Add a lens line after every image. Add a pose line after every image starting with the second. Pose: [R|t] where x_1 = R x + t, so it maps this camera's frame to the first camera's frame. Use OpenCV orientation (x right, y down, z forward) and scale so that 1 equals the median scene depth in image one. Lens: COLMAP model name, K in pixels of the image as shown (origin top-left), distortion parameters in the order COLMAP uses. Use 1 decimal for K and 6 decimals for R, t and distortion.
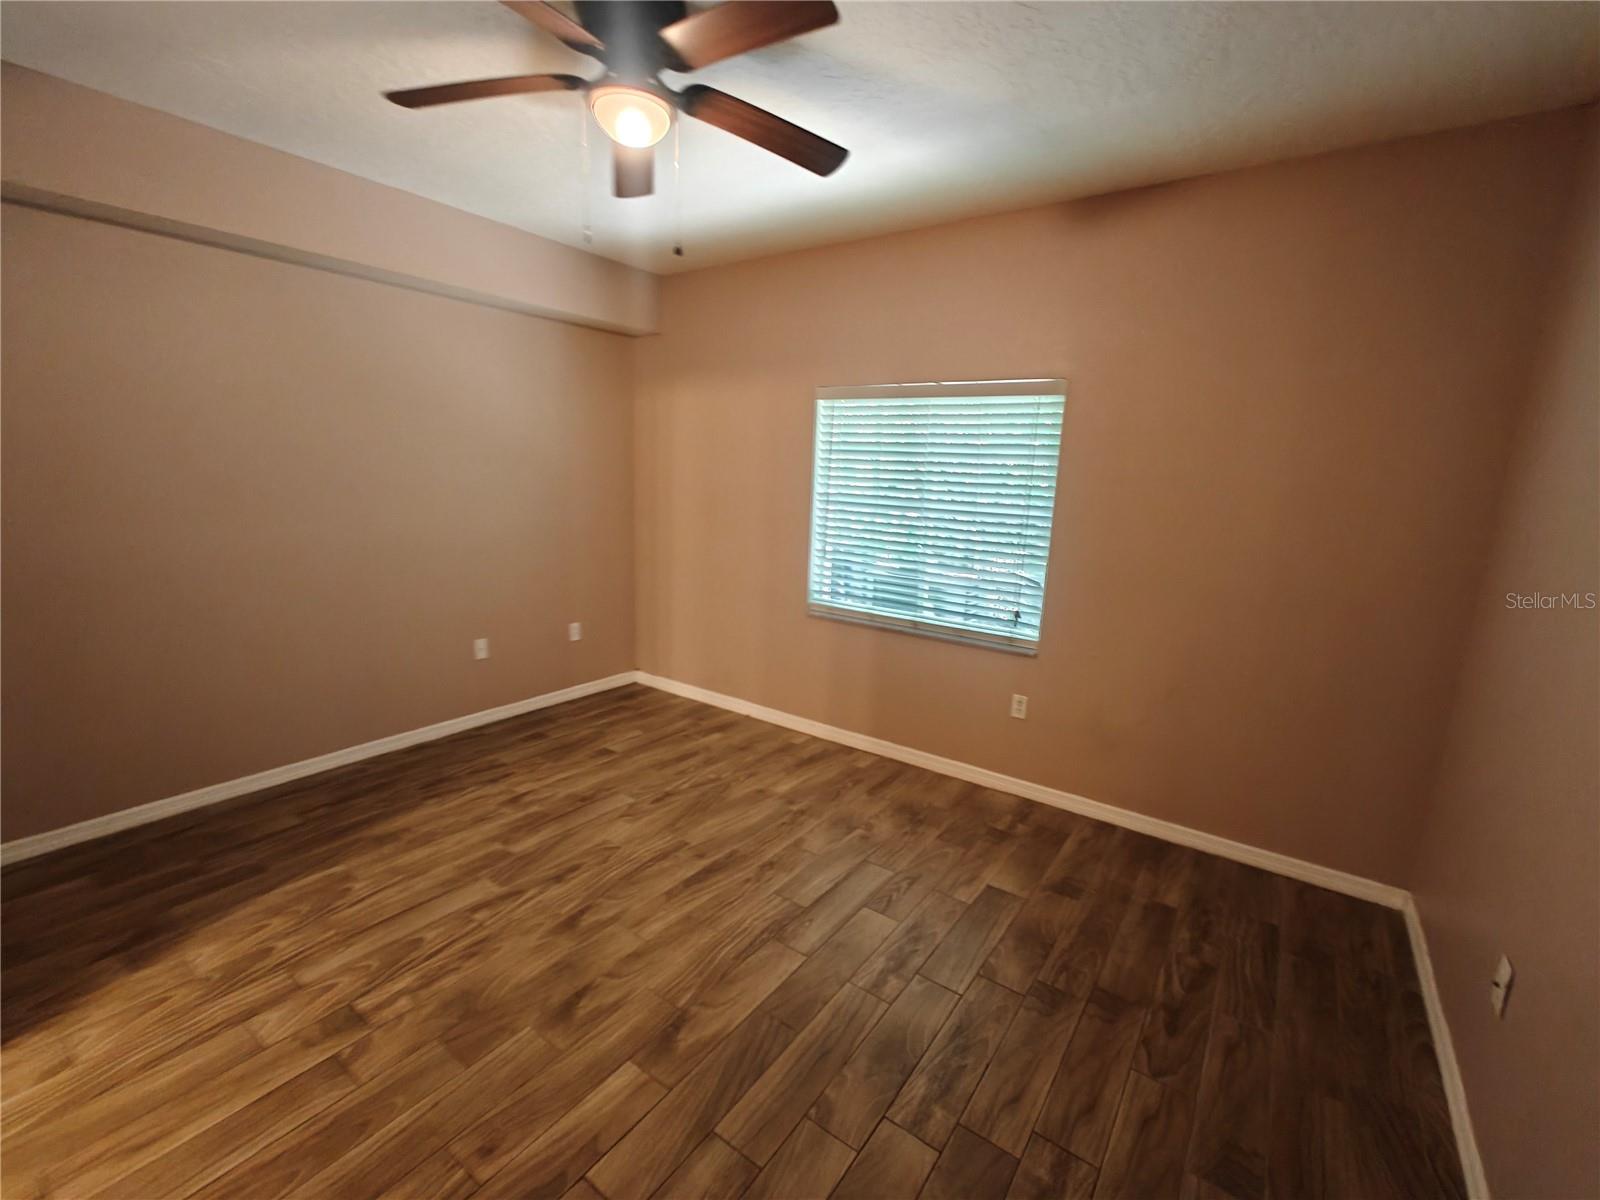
lens RADIAL K [[673.4, 0, 799.8], [0, 673.4, 603.0], [0, 0, 1]] dist [0.003896, -0.000712]
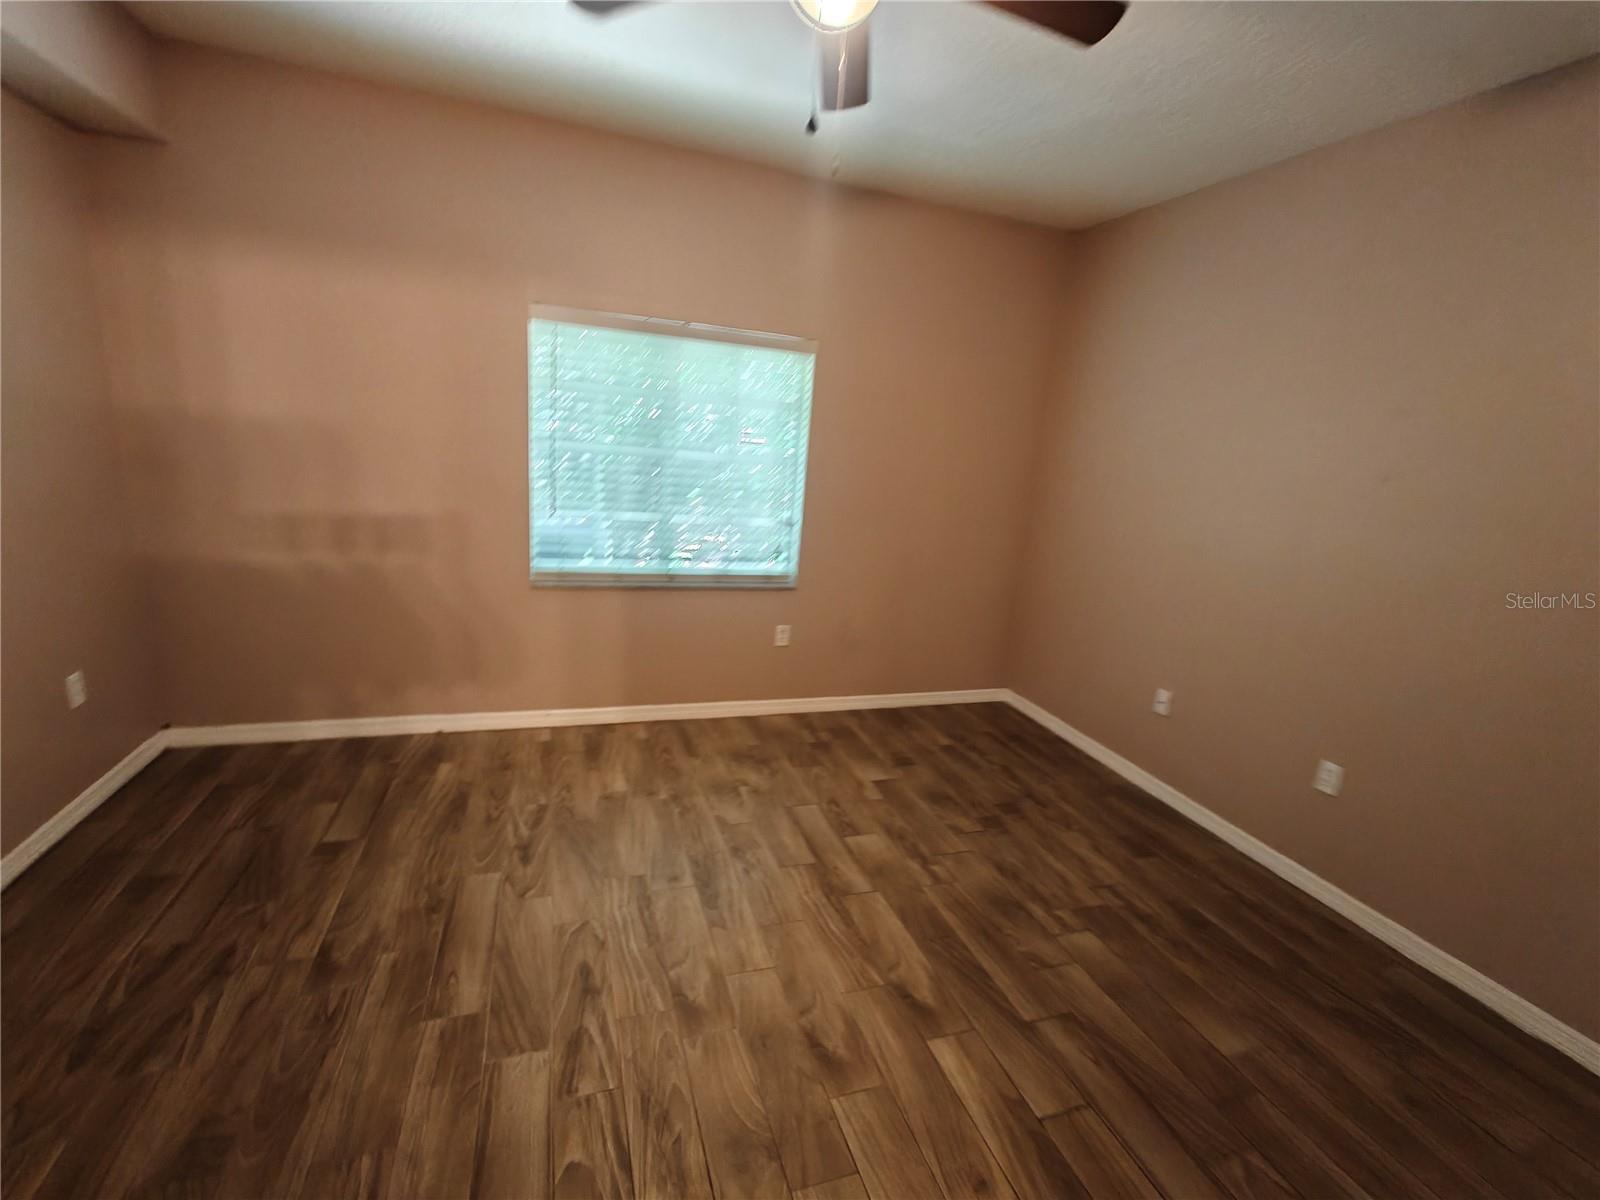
lens RADIAL K [[710.8, 0, 778.1], [0, 710.8, 597.3], [0, 0, 1]] dist [0.001803, 0.000152]
pose [[0.592881, -0.167782, 0.787618, -0.727229], [0.097590, 0.985816, 0.136542, -0.084220], [-0.799355, -0.004090, 0.600845, 0.366528]]
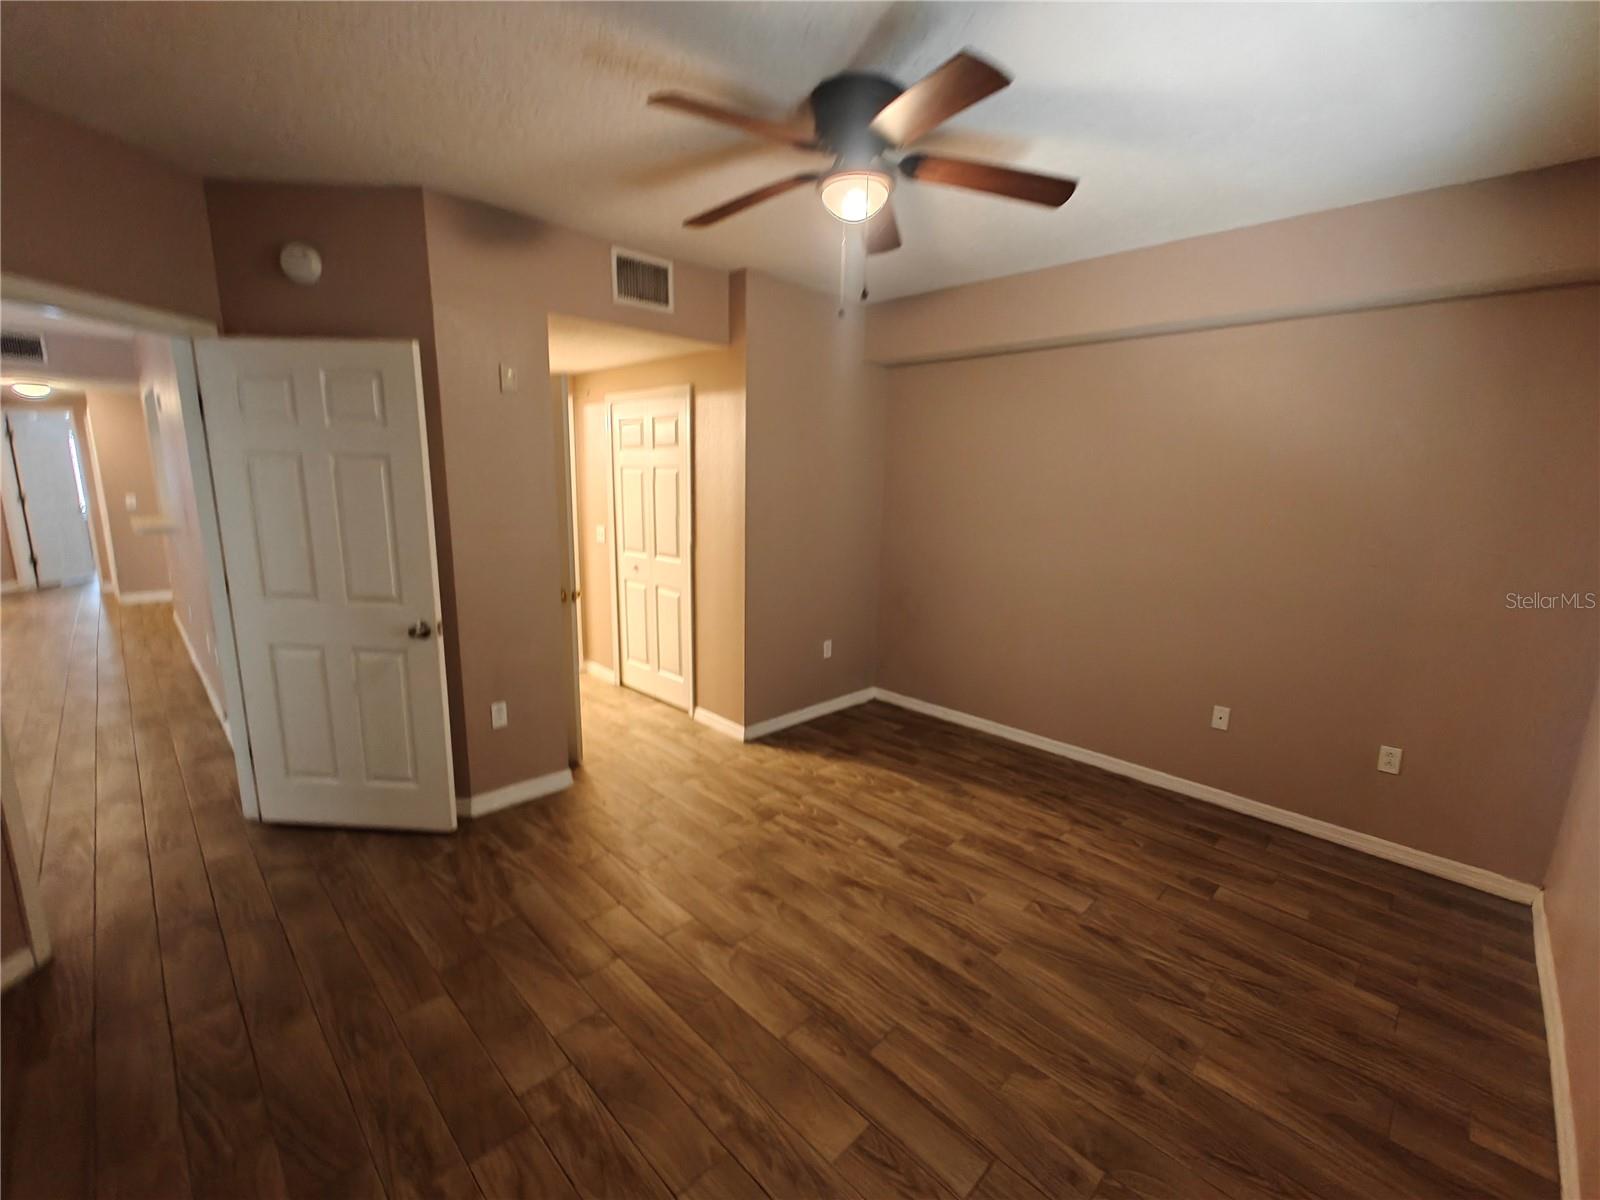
lens RADIAL K [[681.0, 0, 798.6], [0, 681.0, 609.9], [0, 0, 1]] dist [0.002280, -0.000167]
pose [[-0.153589, 0.152889, -0.976235, 0.645128], [-0.223406, 0.957003, 0.185025, -0.150083], [0.962549, 0.246515, -0.112829, 0.801693]]
